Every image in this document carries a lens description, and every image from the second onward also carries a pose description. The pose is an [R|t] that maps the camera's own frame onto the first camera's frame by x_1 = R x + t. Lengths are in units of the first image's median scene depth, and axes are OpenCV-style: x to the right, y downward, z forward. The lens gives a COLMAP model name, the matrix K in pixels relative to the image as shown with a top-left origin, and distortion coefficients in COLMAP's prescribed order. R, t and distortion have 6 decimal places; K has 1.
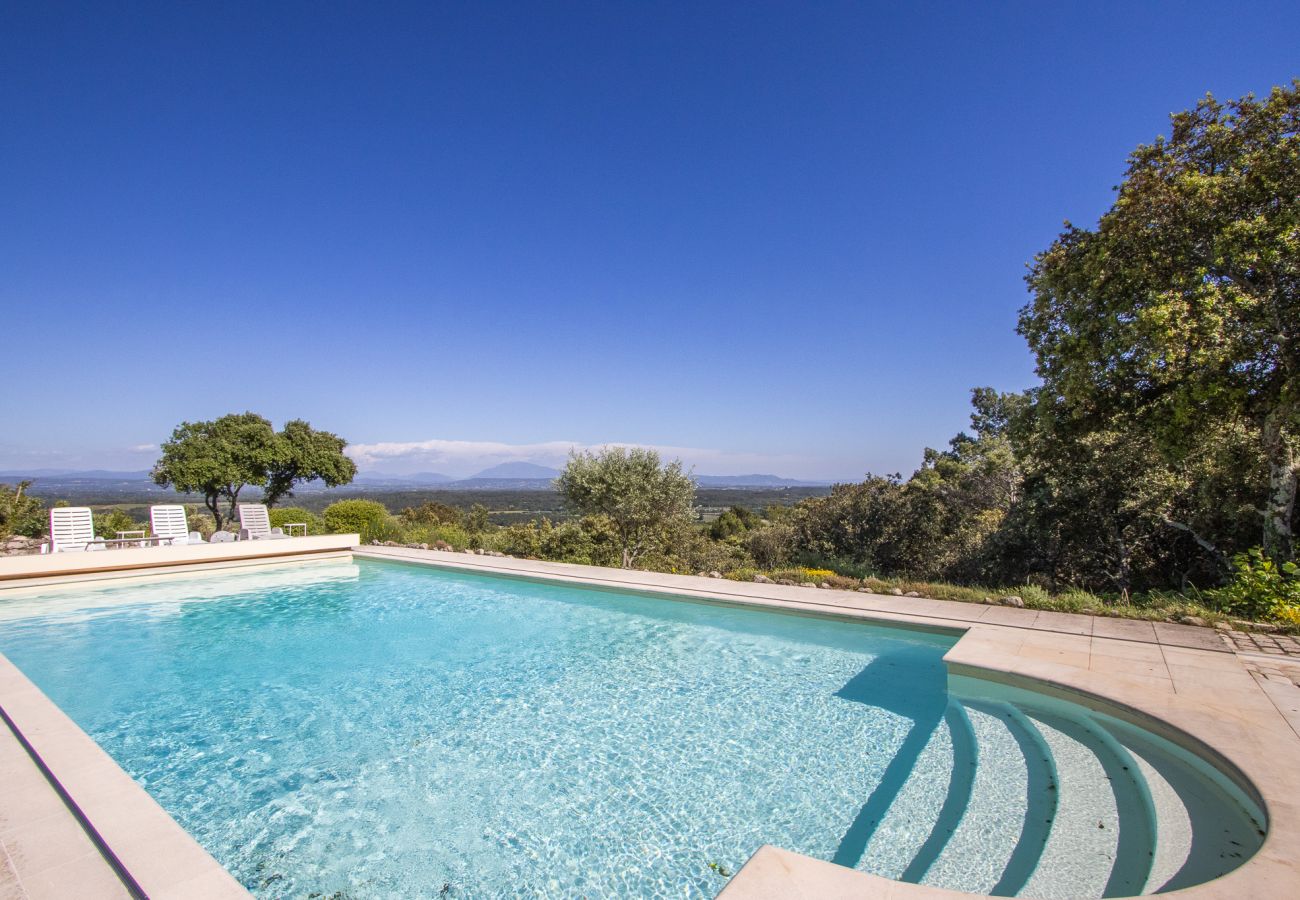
lens RADIAL K [[610.1, 0, 637.8], [0, 610.1, 448.3], [0, 0, 1]] dist [0.002375, 0.000412]
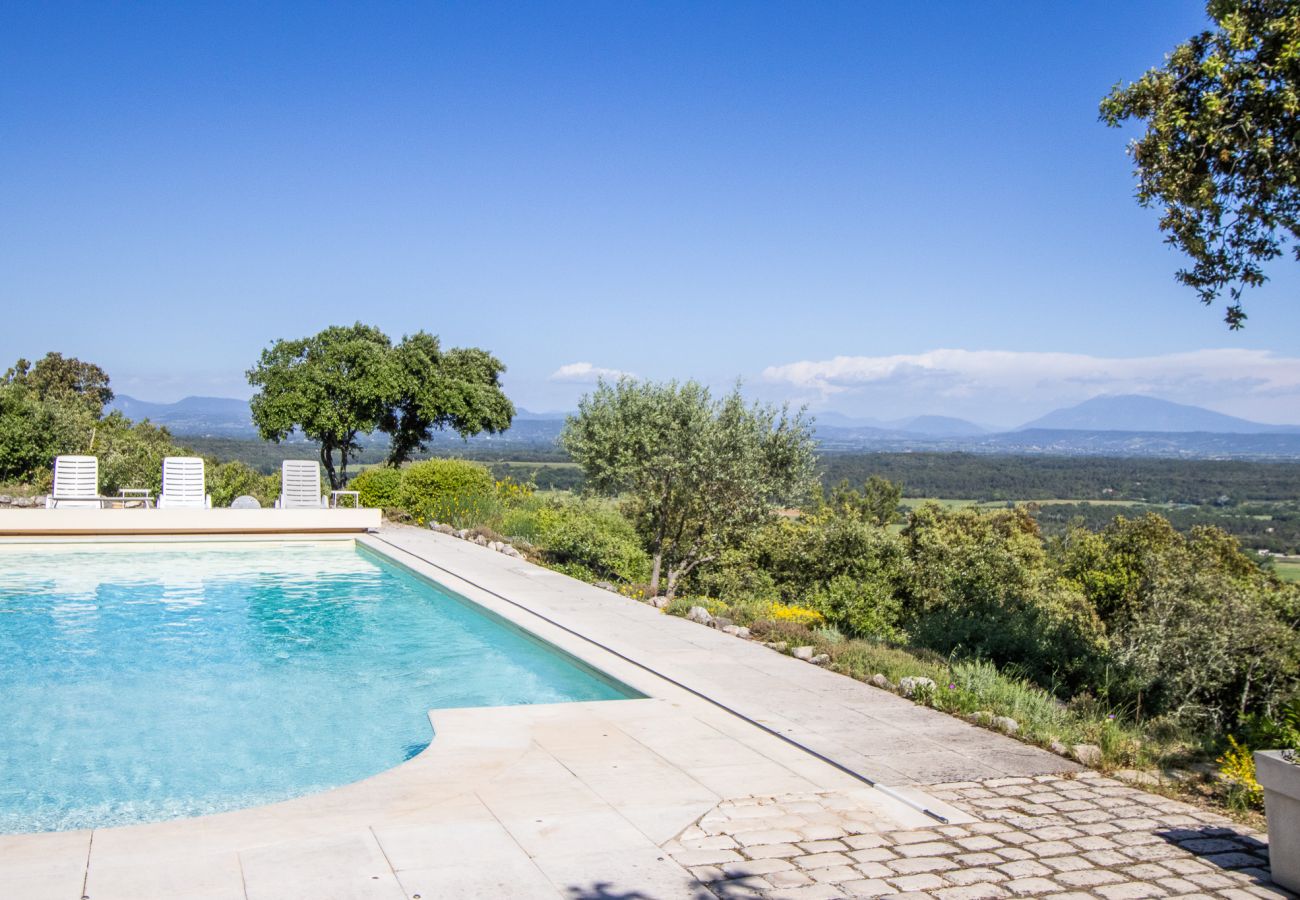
lens RADIAL K [[1270.4, 0, 650.0], [0, 1270.4, 450.0], [0, 0, 1]] dist [-0.008504, 0.007585]
pose [[0.852237, 0.028986, -0.522352, 0.370628], [0.005612, 0.997900, 0.064531, -0.008248], [0.523126, -0.057927, 0.850285, -0.012597]]
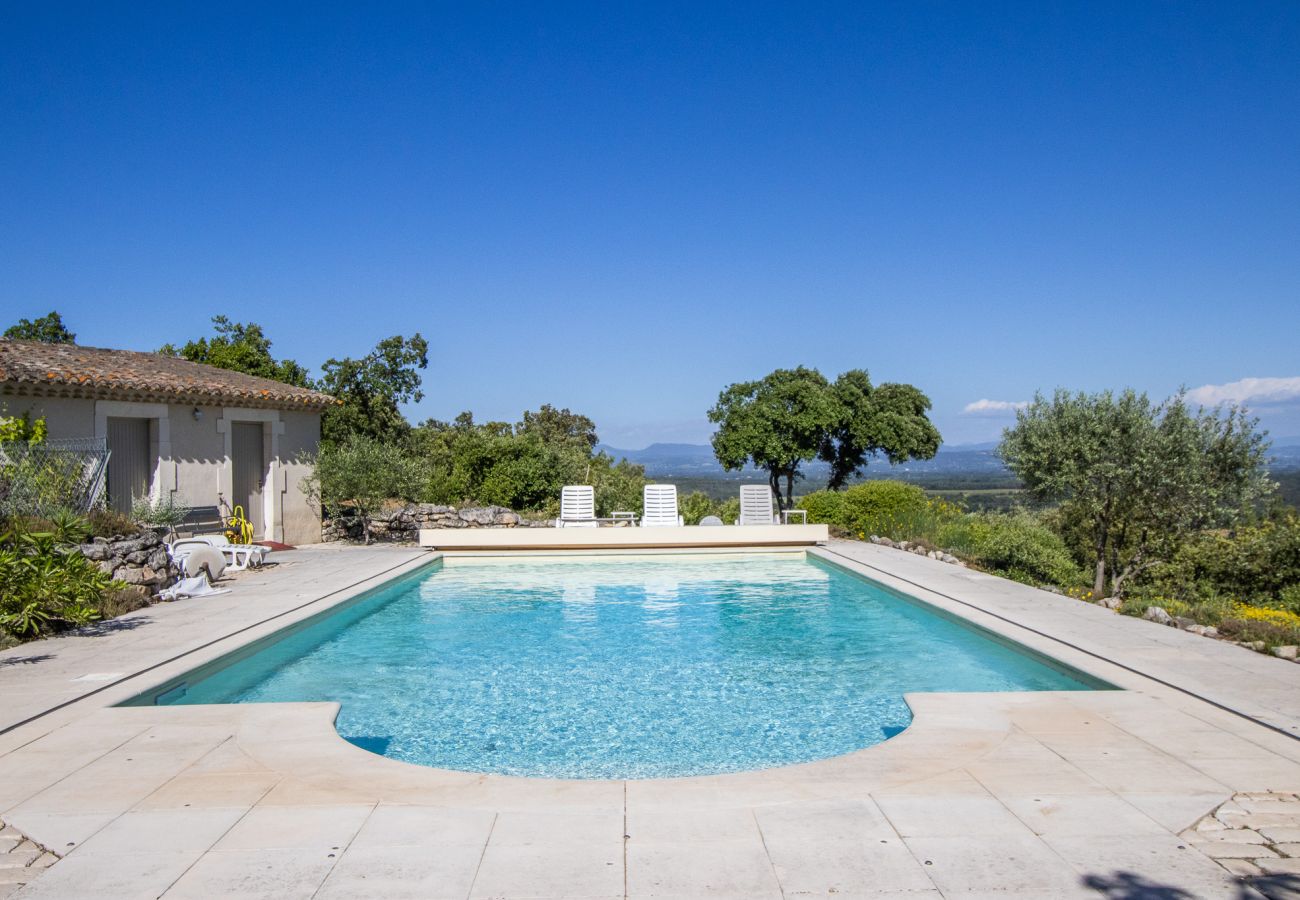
lens RADIAL K [[1114.4, 0, 649.3], [0, 1114.4, 468.2], [0, 0, 1]] dist [-0.006738, 0.020775]
pose [[0.619315, -0.003772, -0.785133, 0.346796], [0.056949, 0.997570, 0.040128, 0.003179], [0.783074, -0.069564, 0.618026, -0.006039]]
